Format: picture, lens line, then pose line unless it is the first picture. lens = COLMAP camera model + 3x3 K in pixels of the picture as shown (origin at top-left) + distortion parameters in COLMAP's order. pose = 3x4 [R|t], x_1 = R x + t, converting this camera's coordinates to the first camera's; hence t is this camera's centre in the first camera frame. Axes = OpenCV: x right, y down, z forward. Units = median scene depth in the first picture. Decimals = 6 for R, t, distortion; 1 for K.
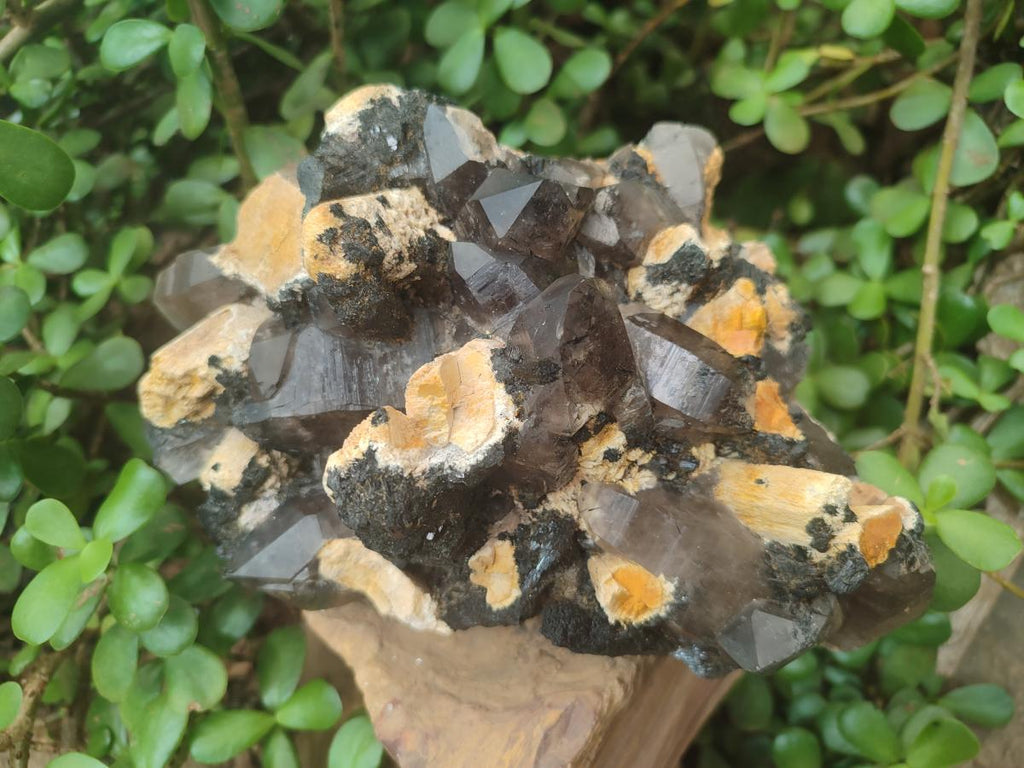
lens RADIAL K [[780.5, 0, 507.4], [0, 780.5, 382.0], [0, 0, 1]] dist [-0.005783, -0.196564]
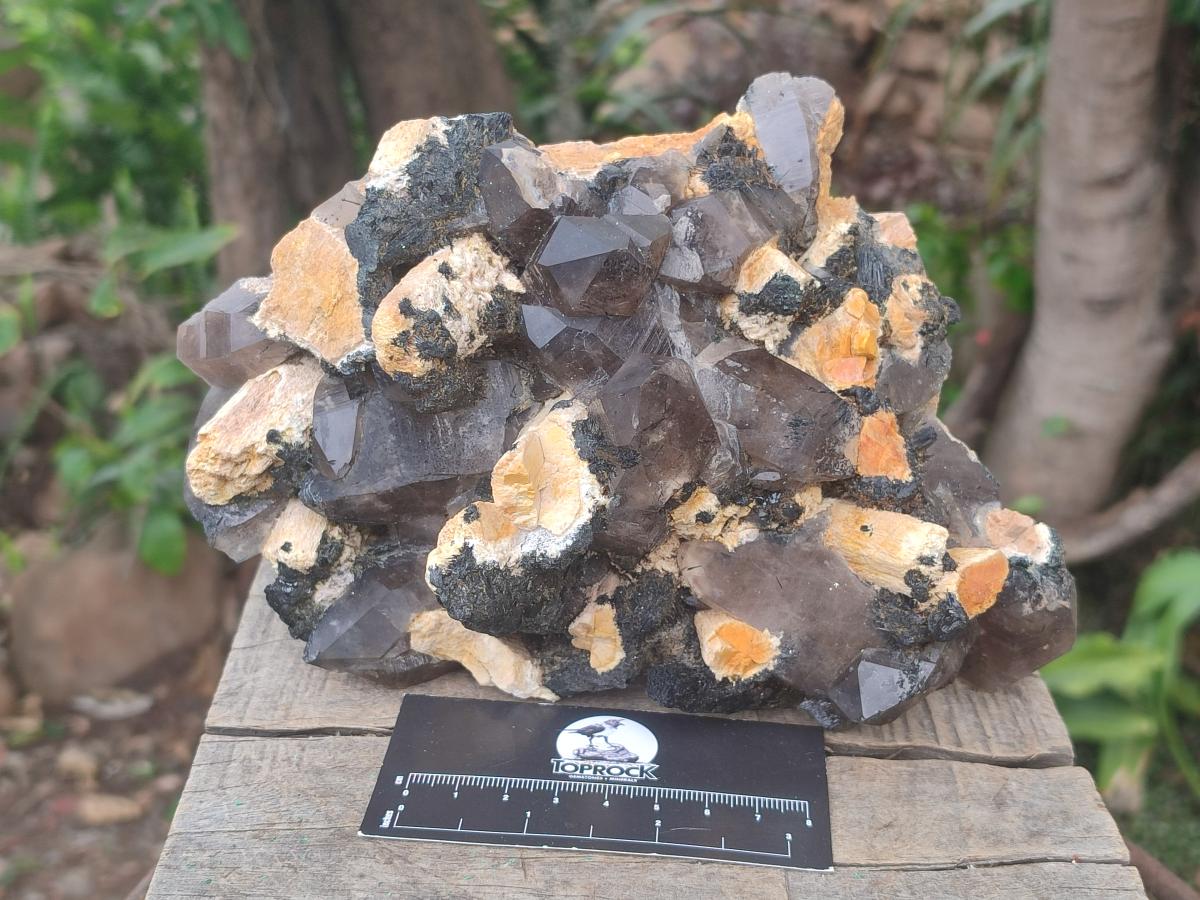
lens RADIAL K [[1773.0, 0, 593.0], [0, 1773.0, 444.7], [0, 0, 1]] dist [0.283656, -1.759440]
pose [[0.996171, -0.075699, -0.043745, 0.094063], [0.082725, 0.978021, 0.191395, -0.412436], [0.028295, -0.194281, 0.980538, -1.117764]]
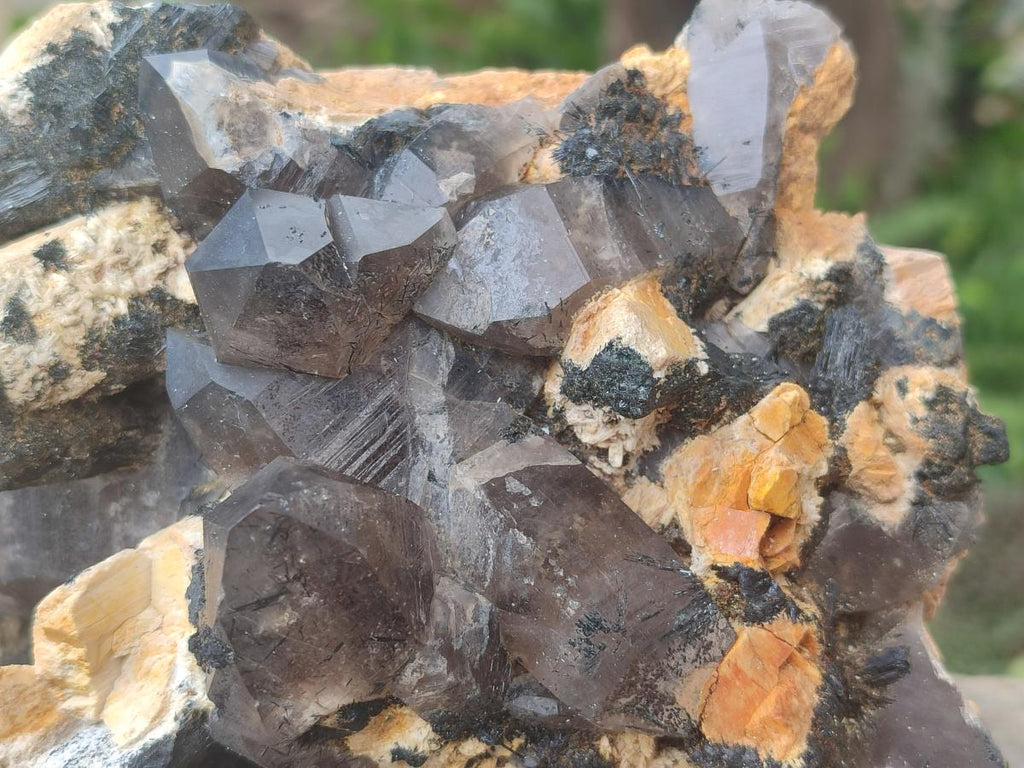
lens RADIAL K [[1513.0, 0, 506.1], [0, 1513.0, 379.4], [0, 0, 1]] dist [0.283656, -1.759440]
pose [[0.941733, 0.084928, -0.325464, 0.498090], [-0.017238, 0.978514, 0.205460, -0.365084], [0.335921, -0.187878, 0.922962, 0.081758]]
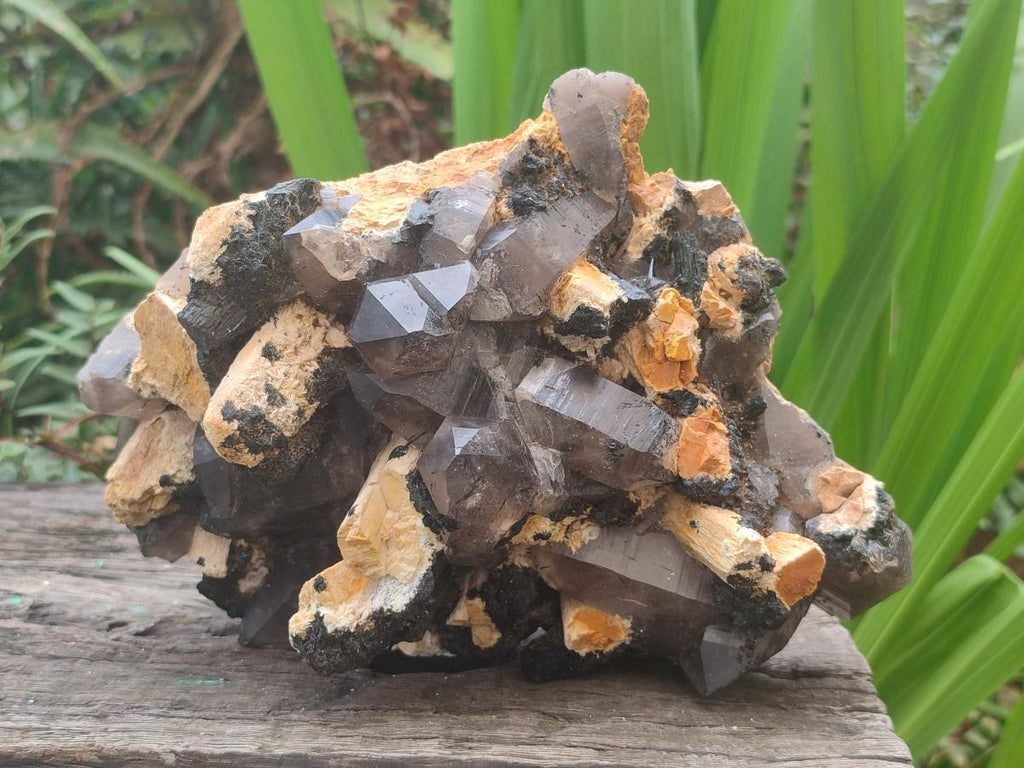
lens RADIAL K [[1513.0, 0, 506.1], [0, 1513.0, 379.4], [0, 0, 1]] dist [0.283656, -1.759440]
pose [[0.961423, -0.172746, -0.214065, 0.541408], [0.249130, 0.876753, 0.411385, -0.915354], [0.116617, -0.448845, 0.885968, -0.716936]]
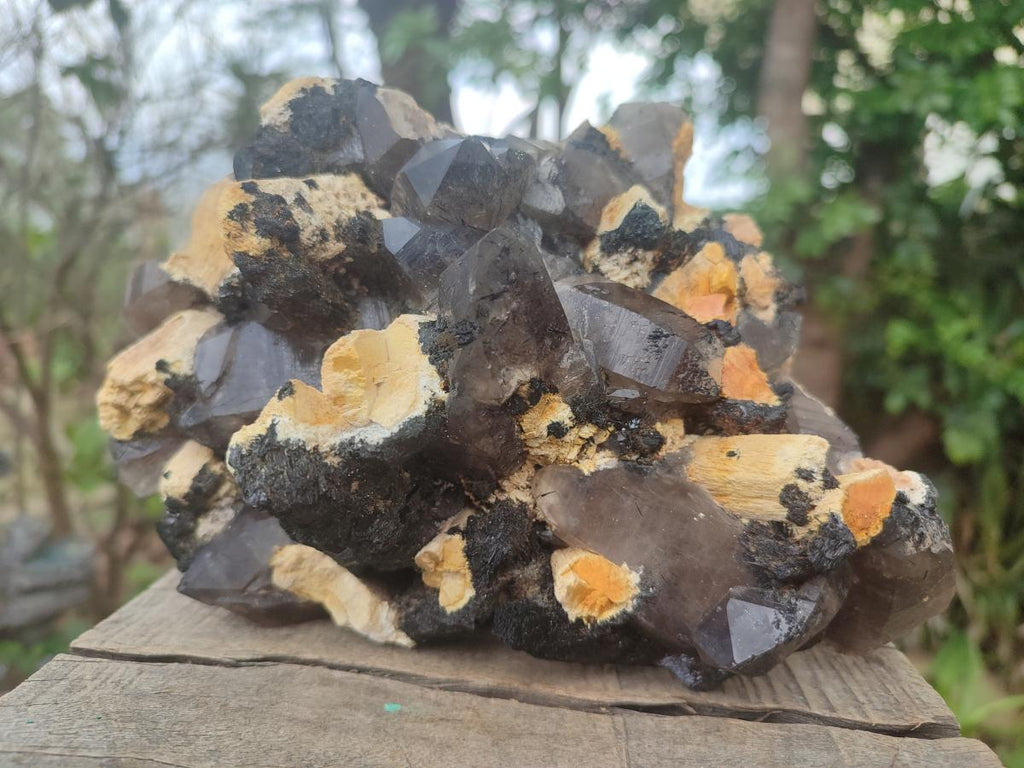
lens RADIAL K [[793.9, 0, 508.2], [0, 793.9, 381.8], [0, 0, 1]] dist [-0.094038, 0.074141]
pose [[0.992878, -0.061179, -0.102225, 0.165916], [0.052181, 0.994709, -0.088488, 0.110457], [0.107098, 0.082524, 0.990818, 0.073952]]
